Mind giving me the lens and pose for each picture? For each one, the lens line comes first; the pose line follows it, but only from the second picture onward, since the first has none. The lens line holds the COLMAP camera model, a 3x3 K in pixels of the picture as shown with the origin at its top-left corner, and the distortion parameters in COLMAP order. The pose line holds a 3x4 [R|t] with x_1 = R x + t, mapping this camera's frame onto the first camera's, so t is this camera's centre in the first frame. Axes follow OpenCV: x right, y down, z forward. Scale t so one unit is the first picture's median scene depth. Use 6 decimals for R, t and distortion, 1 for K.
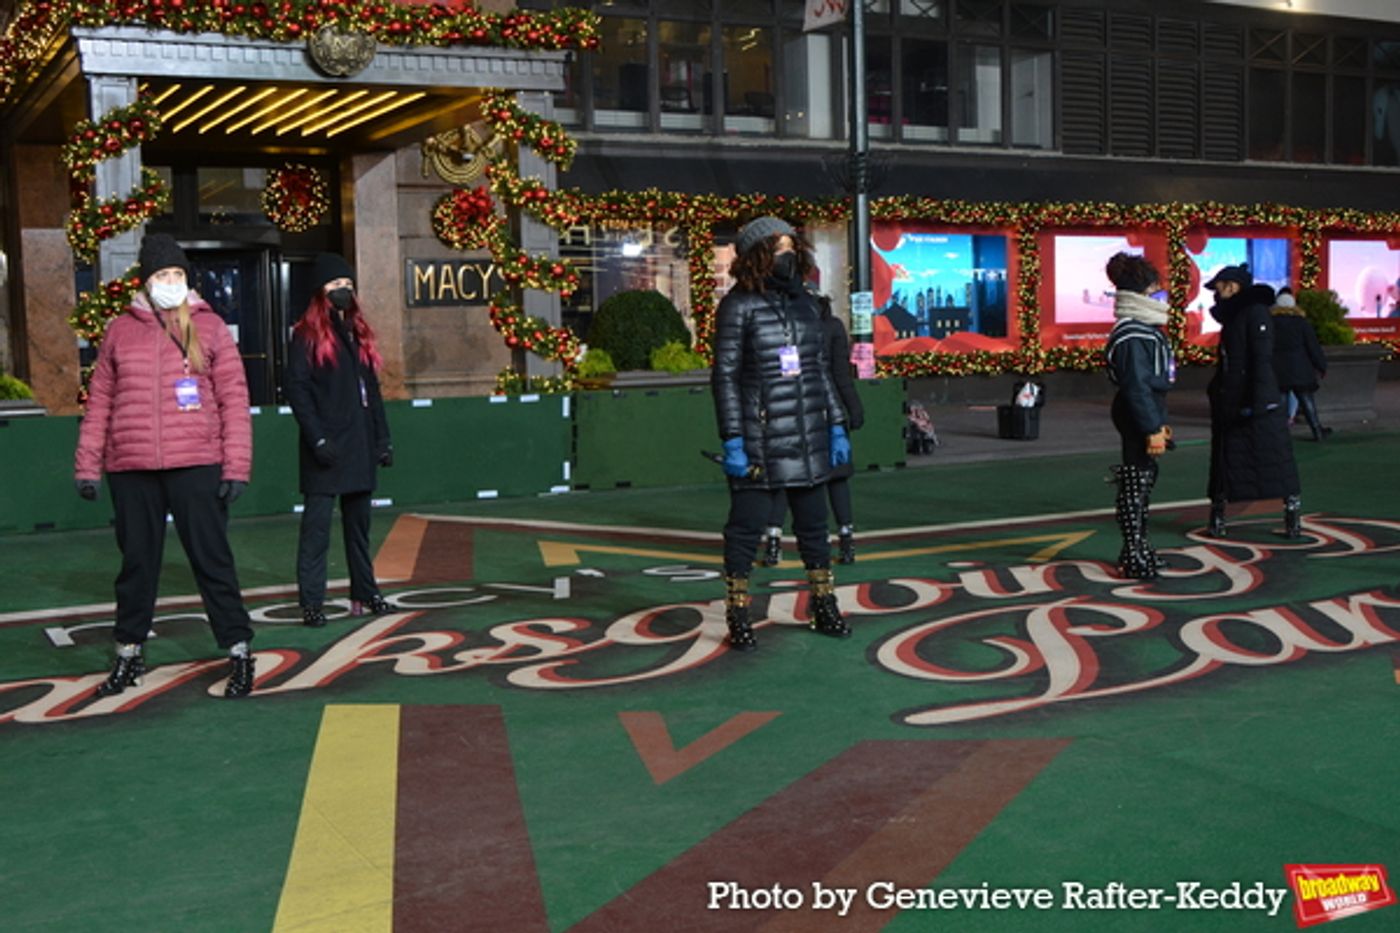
lens RADIAL K [[1613.2, 0, 700.1], [0, 1613.2, 494.7], [0, 0, 1]] dist [-0.121151, 0.174608]
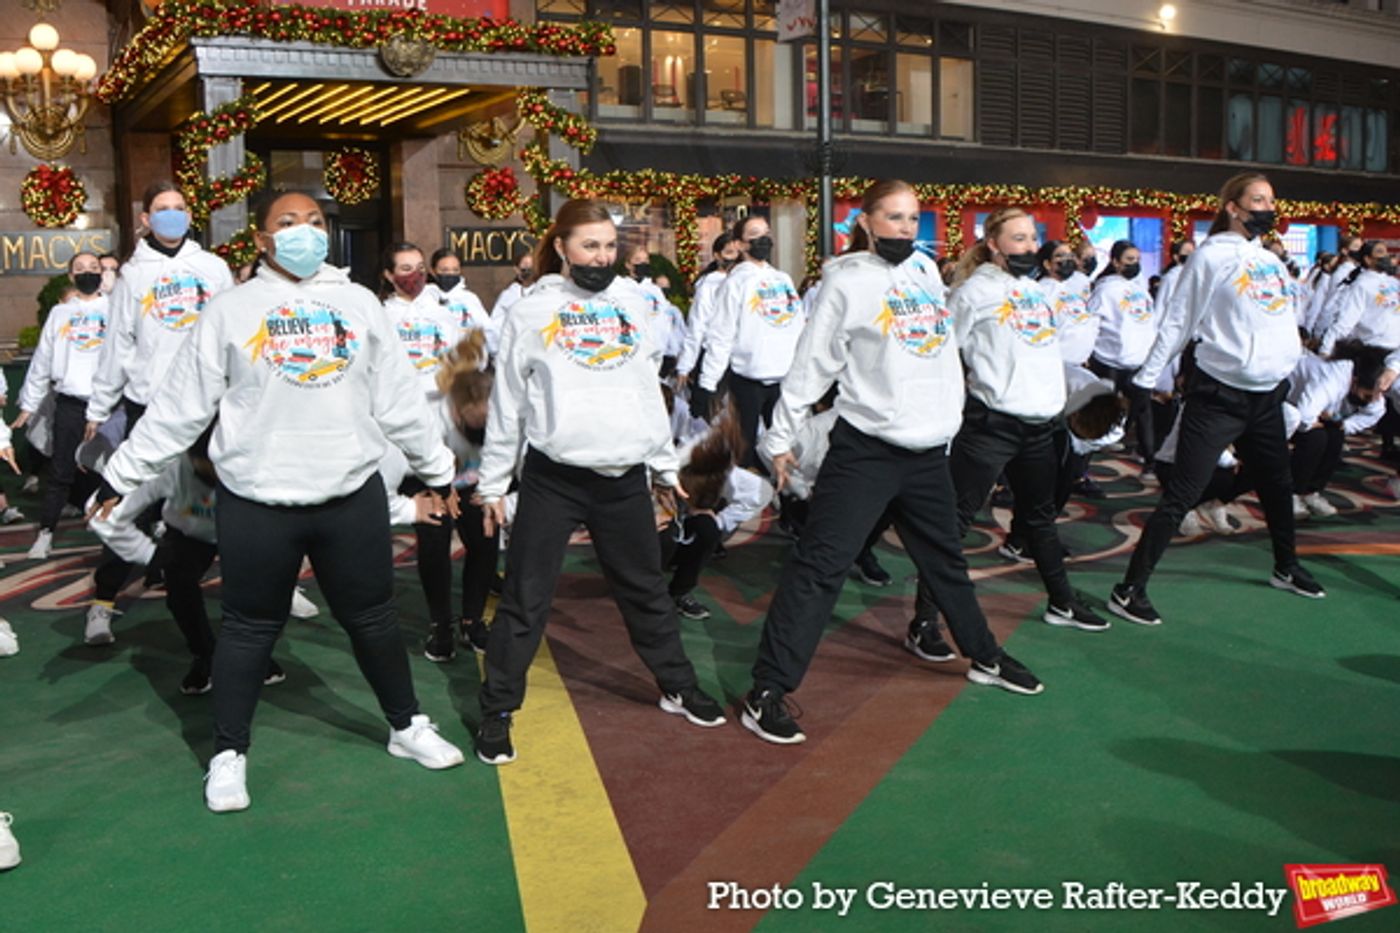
lens RADIAL K [[1367.0, 0, 702.4], [0, 1367.0, 489.7], [0, 0, 1]] dist [-0.169651, 0.111528]
pose [[0.999382, 0.002063, 0.035077, -0.031651], [-0.003605, 0.999027, 0.043946, 0.006309], [-0.034952, -0.044045, 0.998418, -0.036595]]
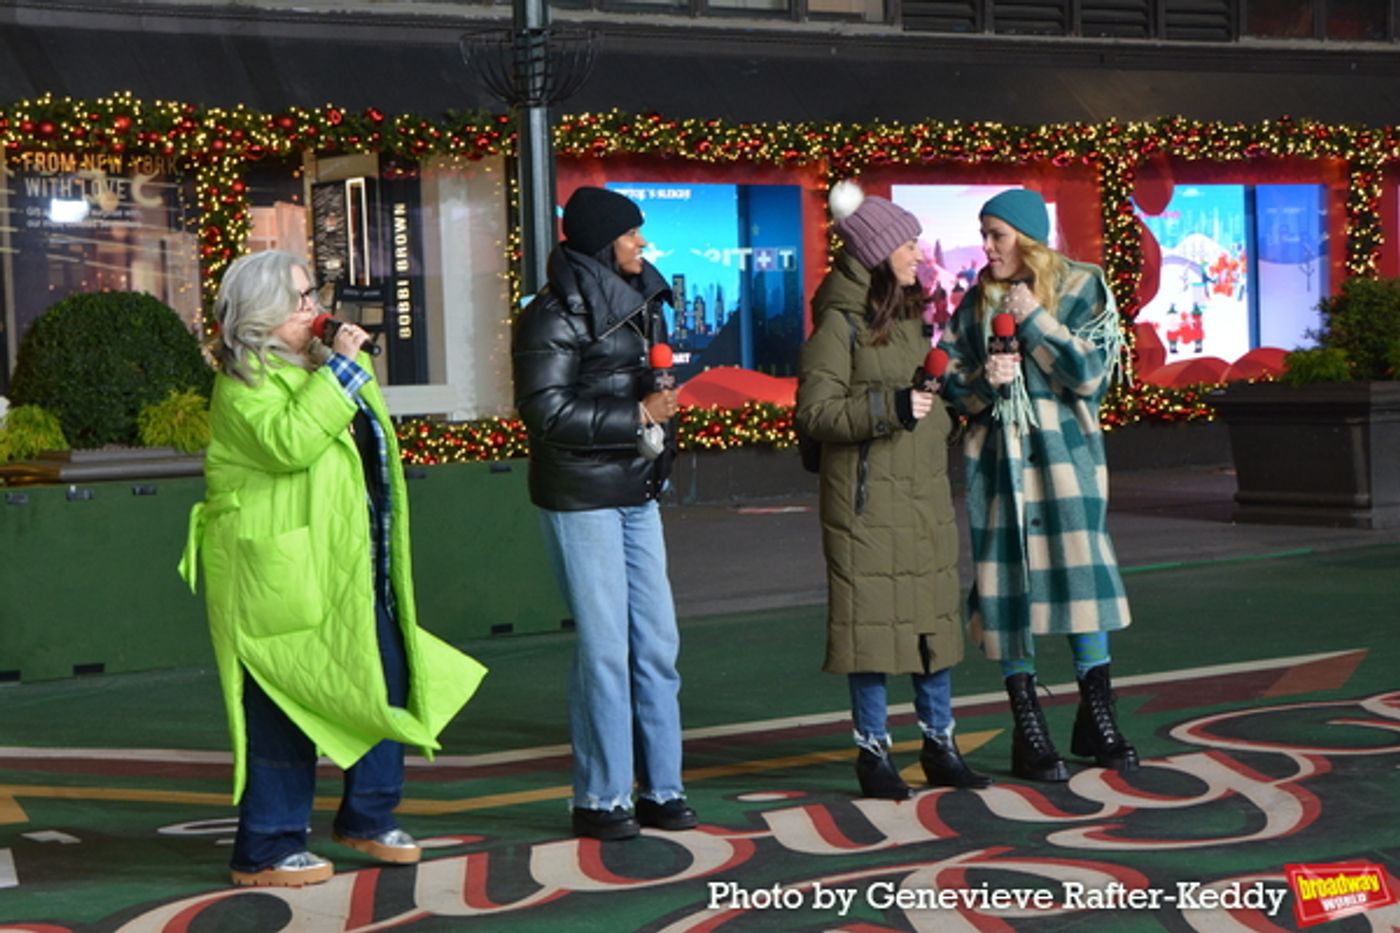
lens RADIAL K [[3120.9, 0, 679.1], [0, 3120.9, 512.7], [0, 0, 1]] dist [0.208824, 0.920386]
pose [[0.988168, -0.015879, 0.152550, -0.013762], [0.024328, 0.998262, -0.053677, 0.002330], [-0.151433, 0.056753, 0.986837, -0.019297]]
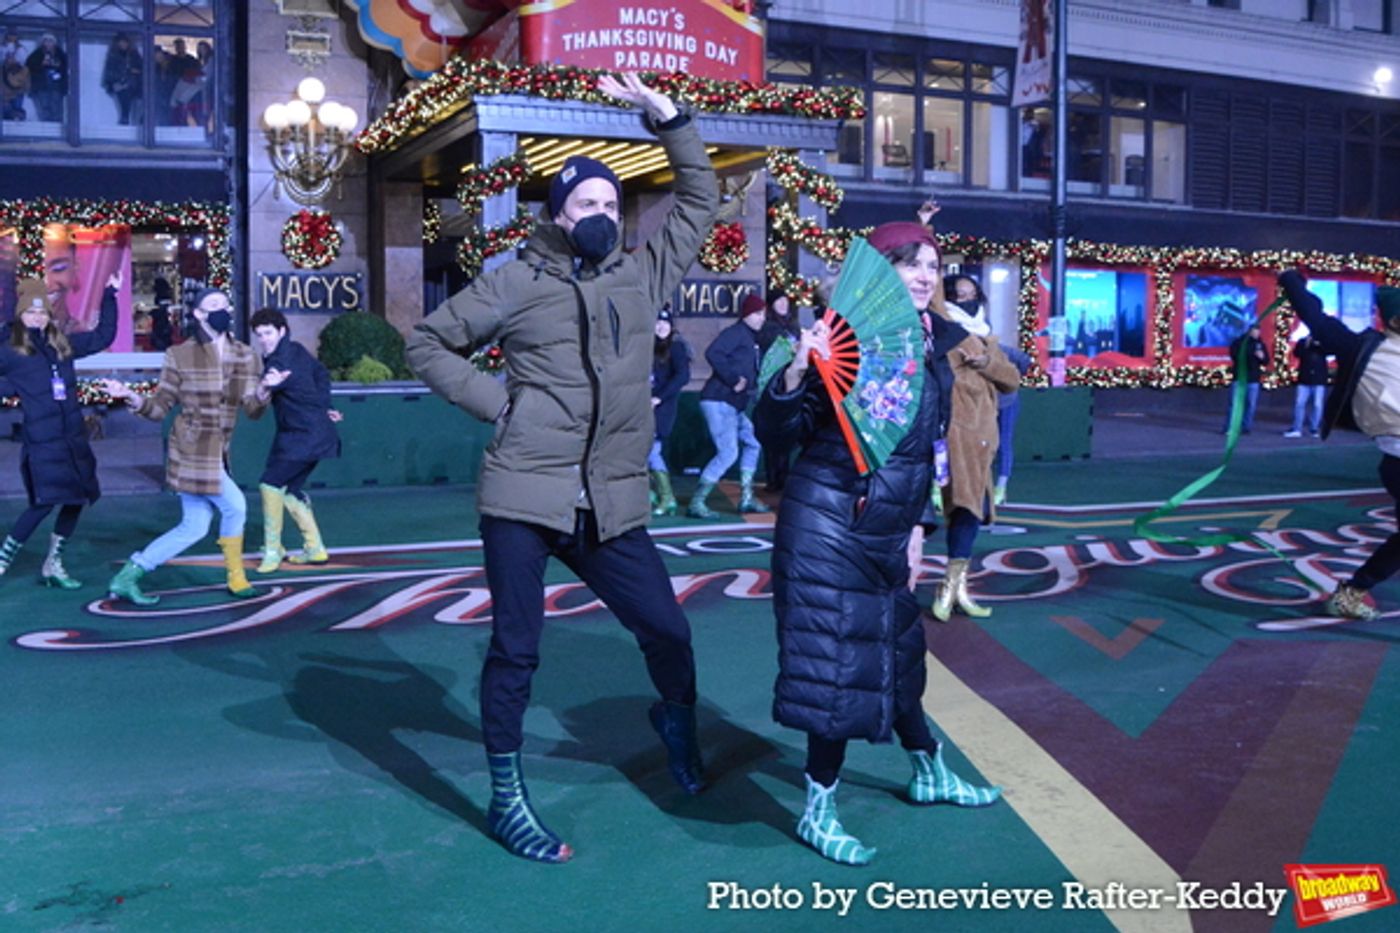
lens RADIAL K [[1382.3, 0, 697.2], [0, 1382.3, 459.5], [0, 0, 1]] dist [-0.158290, 0.111559]
pose [[0.996524, 0.034635, -0.075764, -0.101576], [-0.035857, 0.999247, -0.014839, 0.010662], [0.075193, 0.017504, 0.997015, -0.078499]]
